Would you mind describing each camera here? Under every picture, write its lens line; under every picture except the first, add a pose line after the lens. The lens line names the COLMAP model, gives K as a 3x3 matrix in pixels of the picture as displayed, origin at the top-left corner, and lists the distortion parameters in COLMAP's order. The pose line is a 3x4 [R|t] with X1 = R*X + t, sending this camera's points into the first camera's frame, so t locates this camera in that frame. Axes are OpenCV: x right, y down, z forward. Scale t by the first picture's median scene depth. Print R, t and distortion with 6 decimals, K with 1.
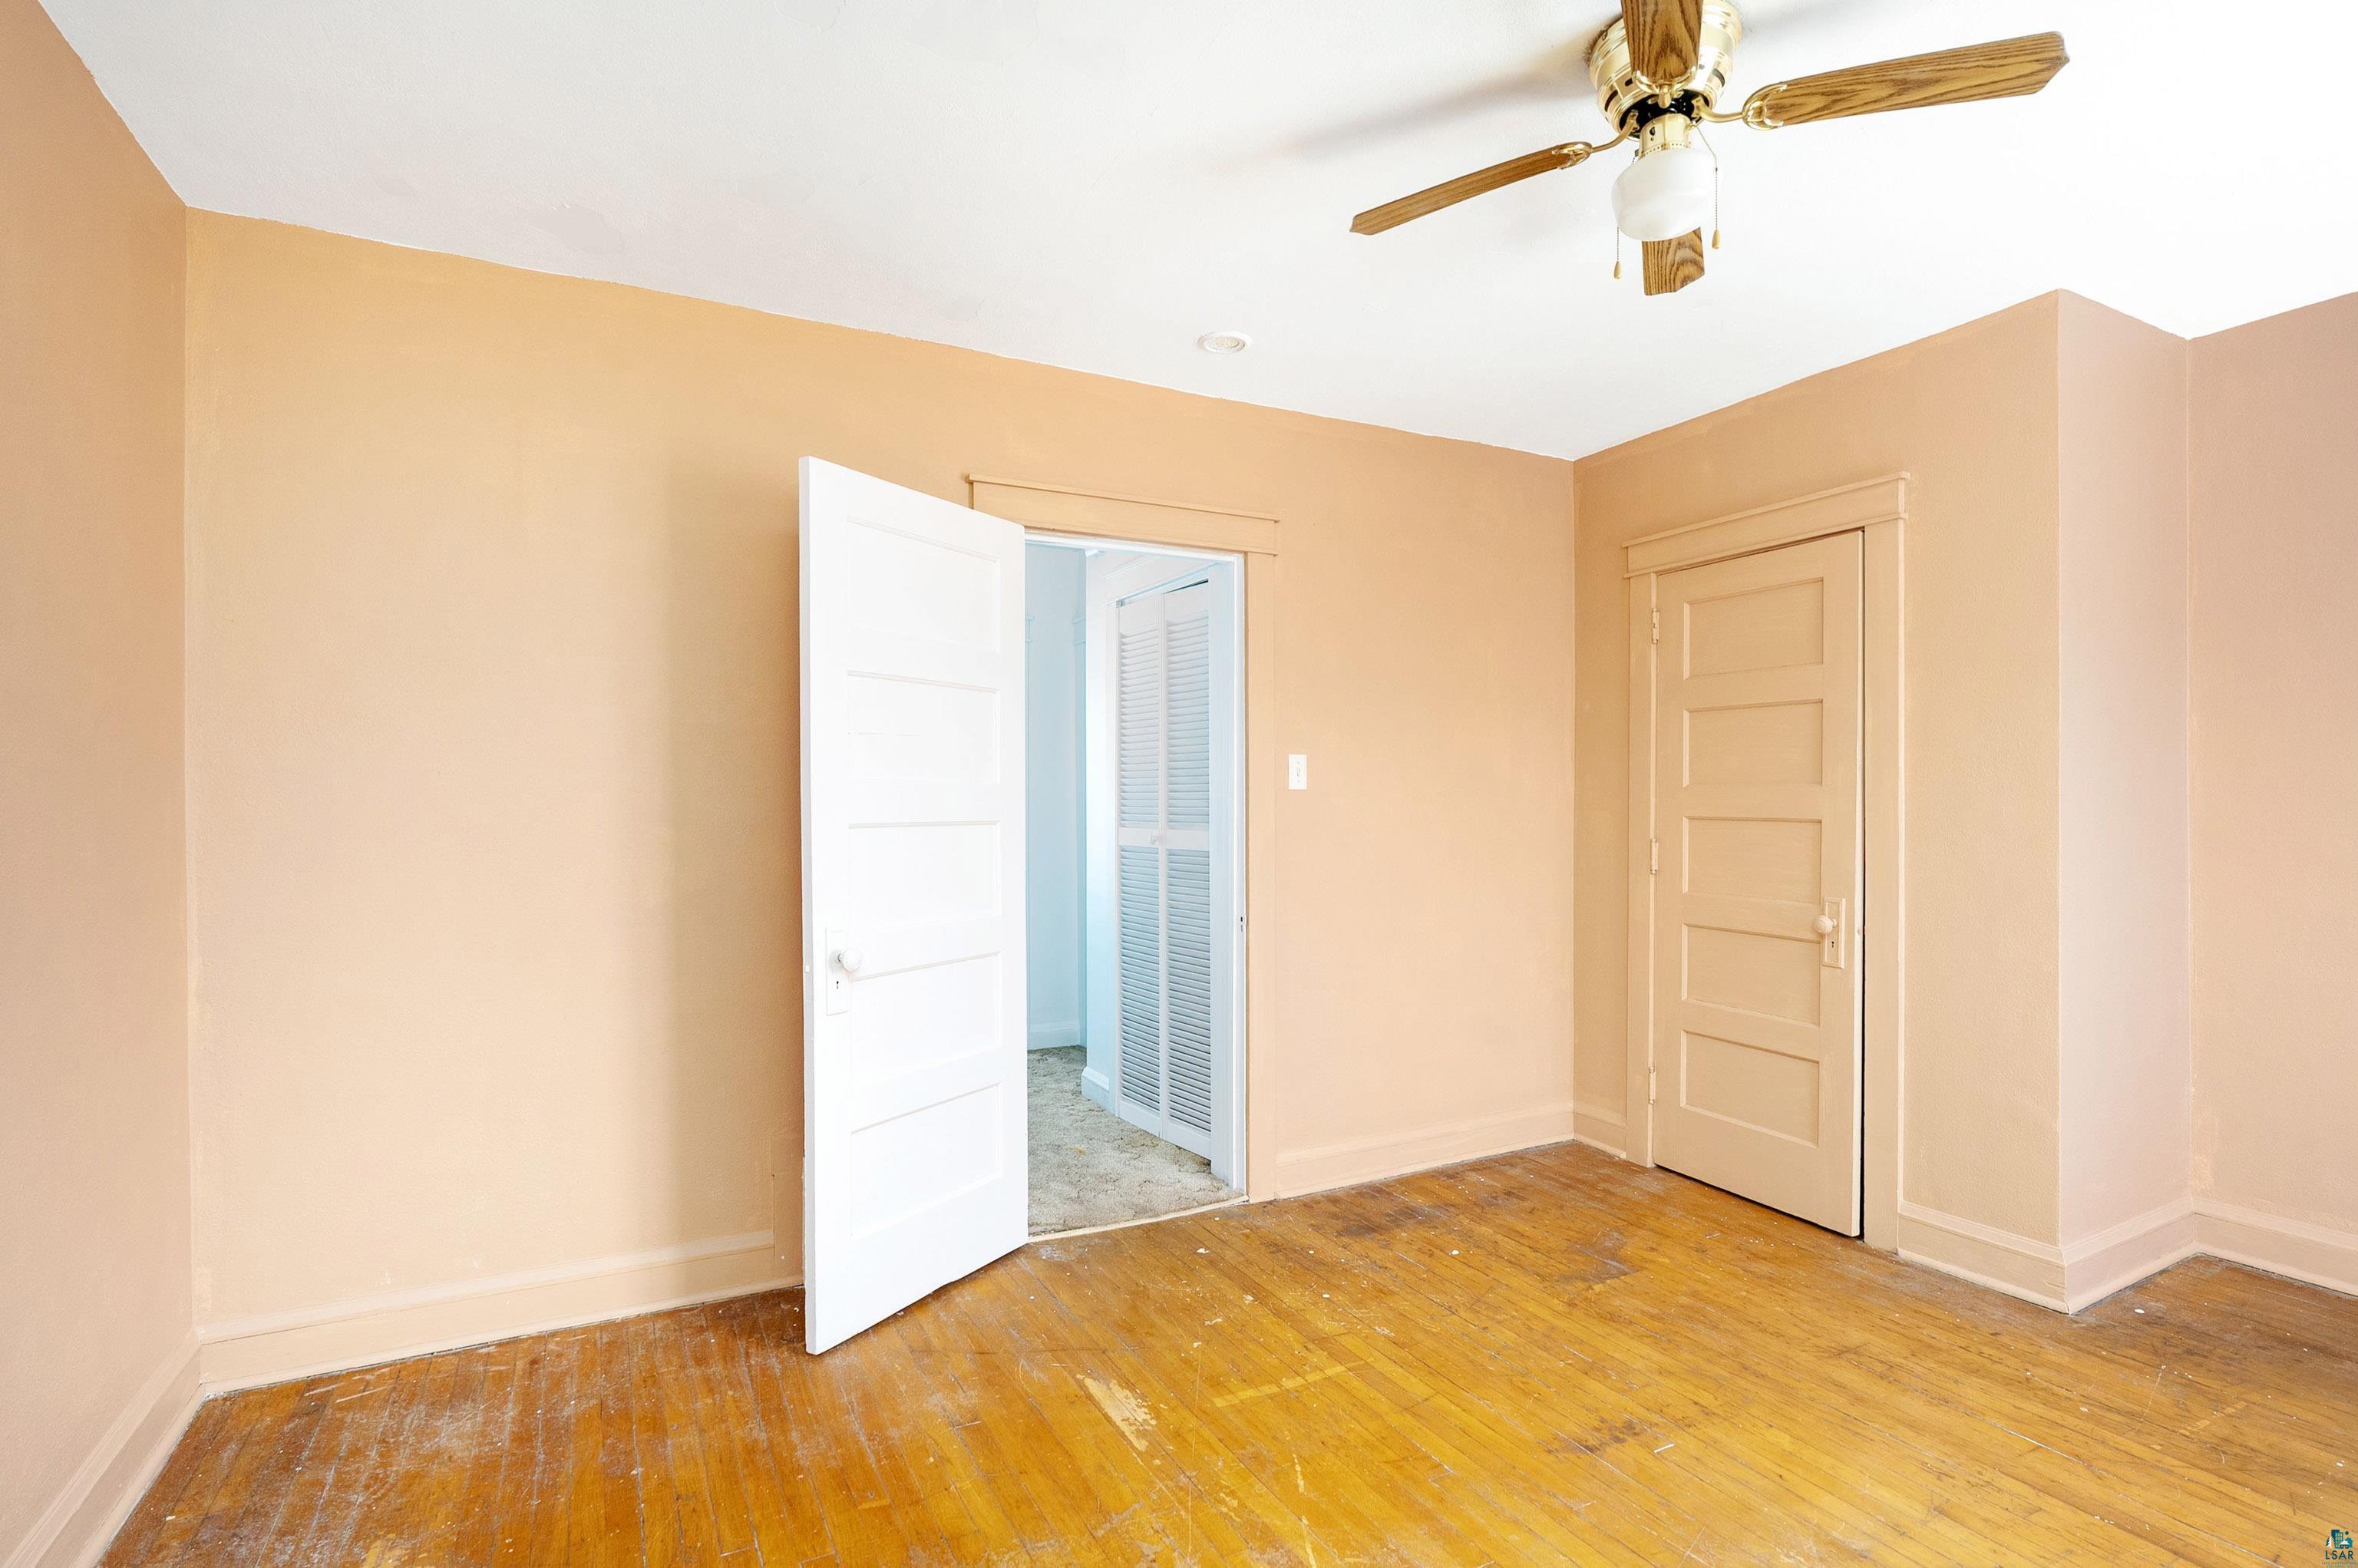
lens RADIAL K [[1098.9, 0, 1167.0], [0, 1098.9, 777.9], [0, 0, 1]] dist [-0.000725, 0.000166]
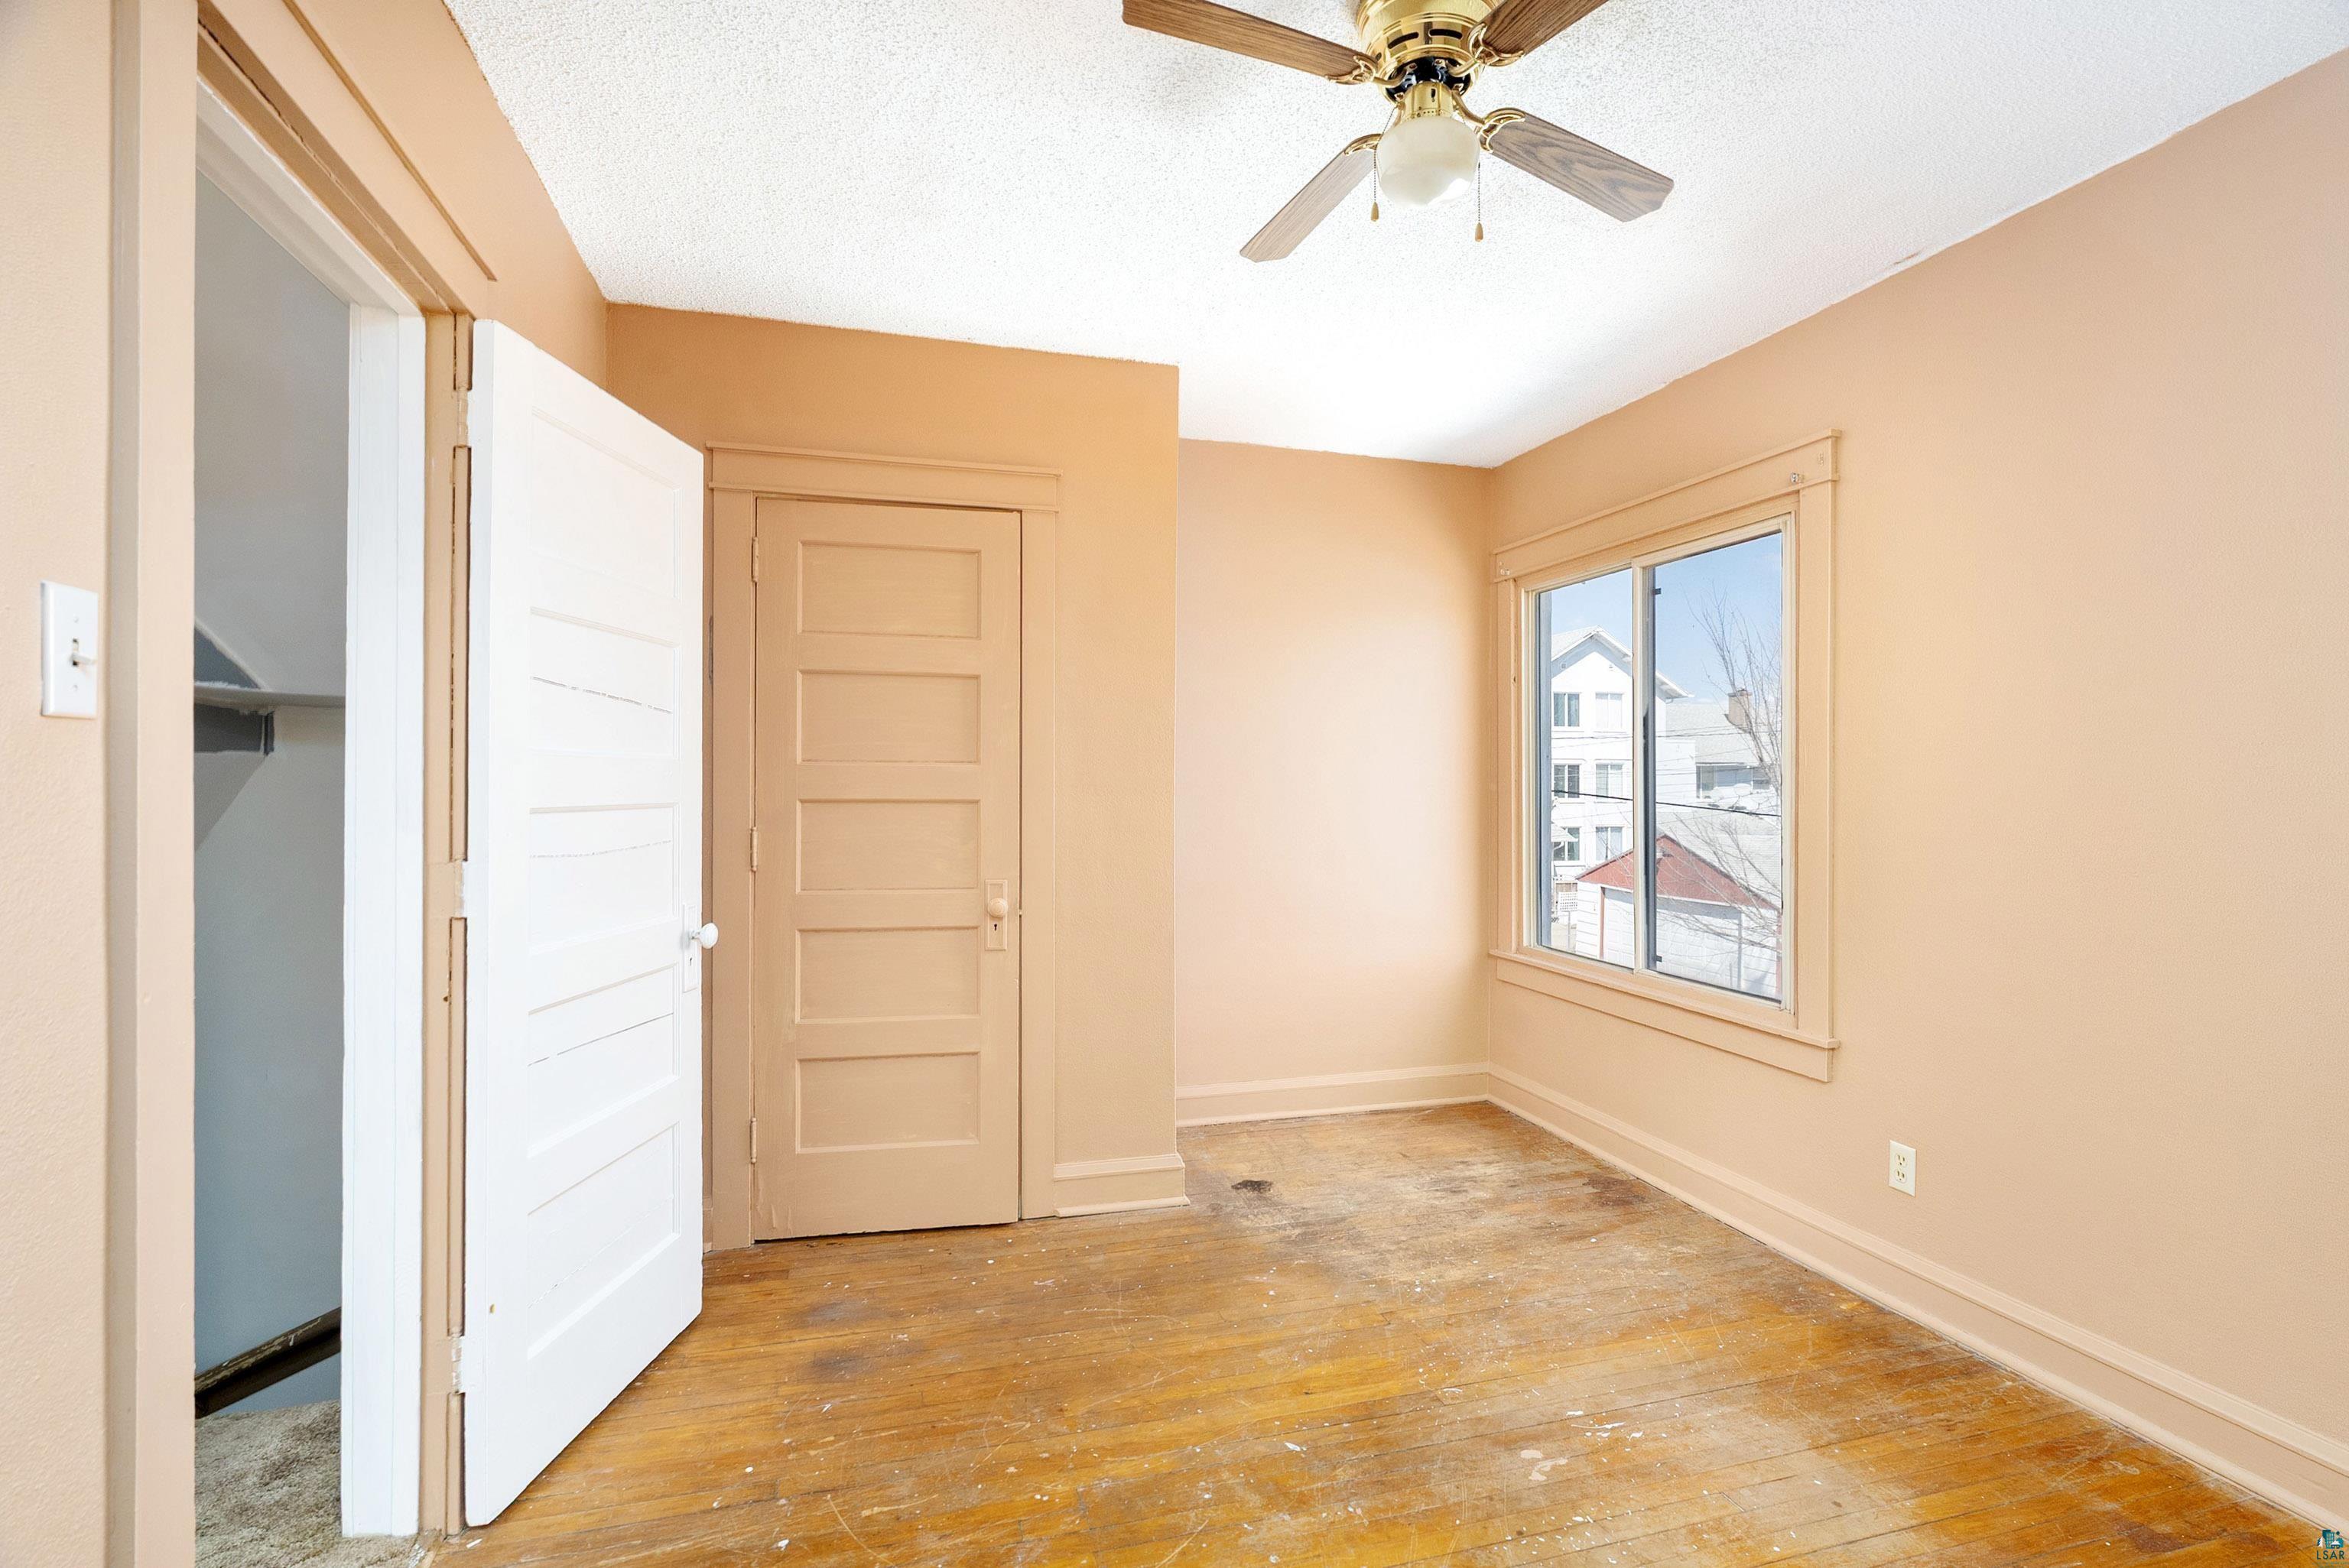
lens RADIAL K [[1094.7, 0, 1162.5], [0, 1094.7, 777.9], [0, 0, 1]] dist [-0.000725, 0.000166]
pose [[0.226877, 0.002005, 0.973921, -0.347906], [-0.017823, 0.999839, 0.002094, 0.013556], [-0.973760, -0.017834, 0.226876, 0.718851]]
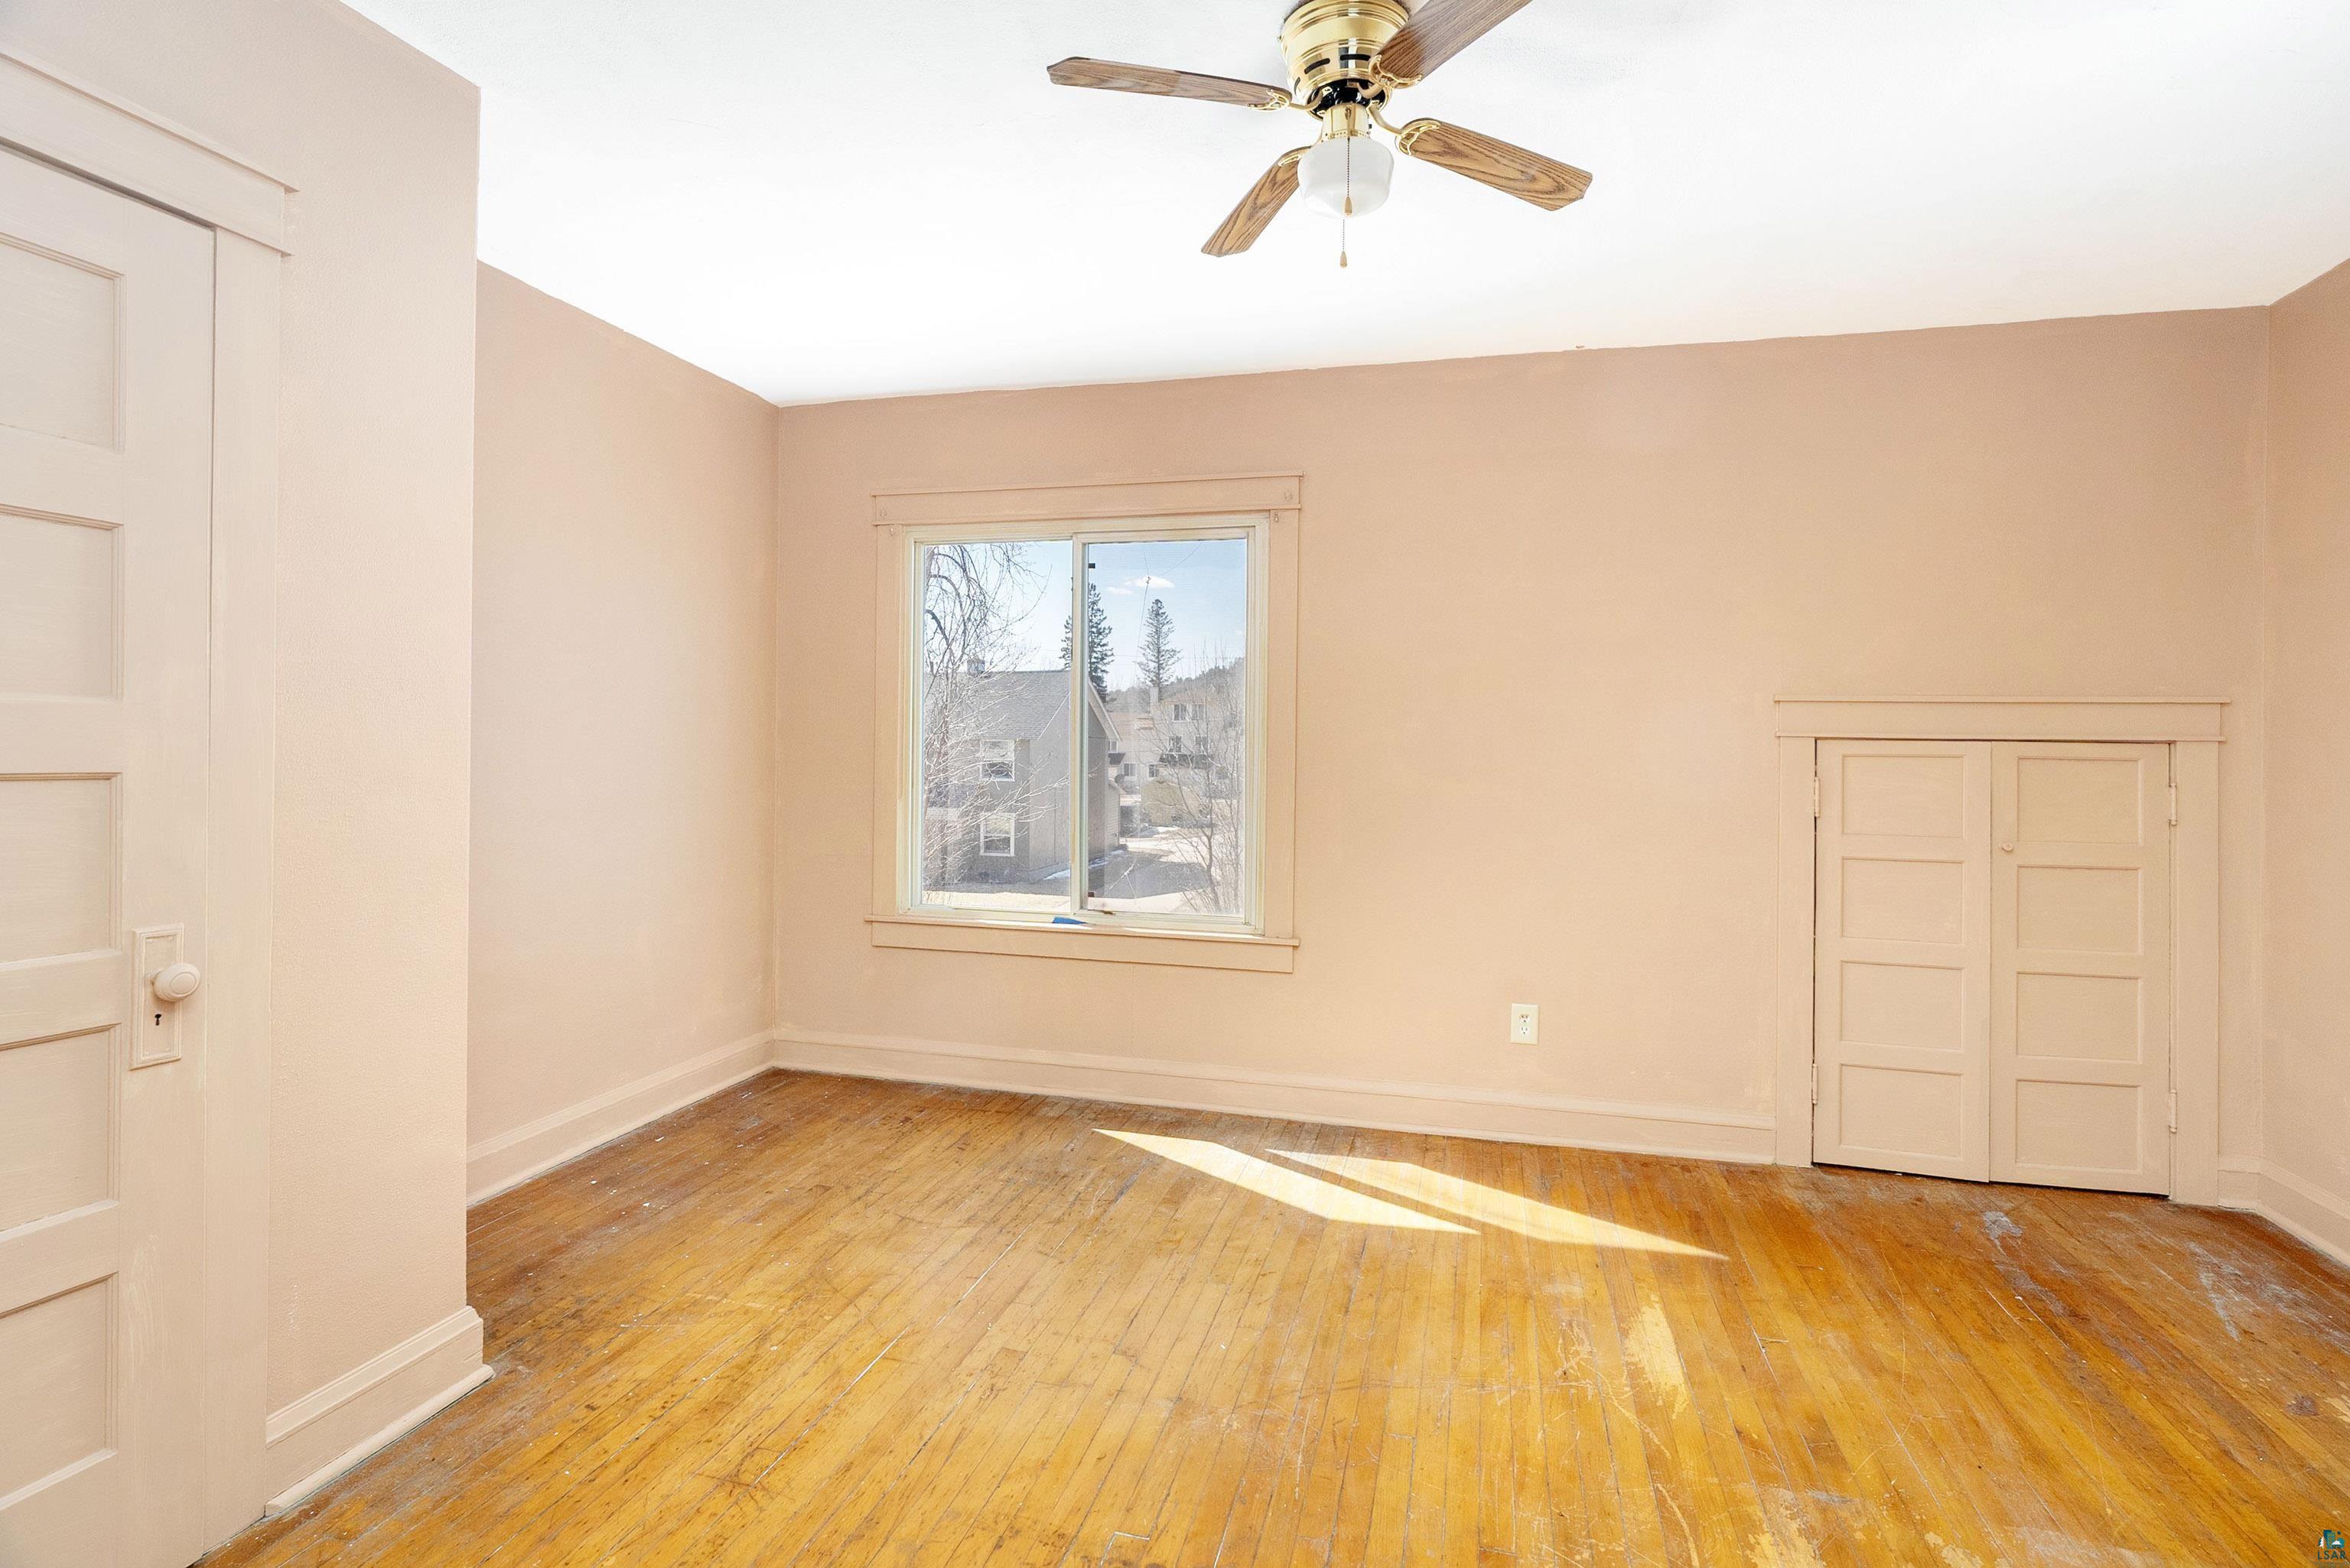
lens RADIAL K [[1095.2, 0, 1163.0], [0, 1095.2, 777.9], [0, 0, 1]] dist [-0.000725, 0.000166]
pose [[-0.734685, -0.020052, 0.678113, -0.077234], [-0.019577, 0.999773, 0.008354, 0.029360], [-0.678126, -0.007138, -0.734911, 1.191221]]
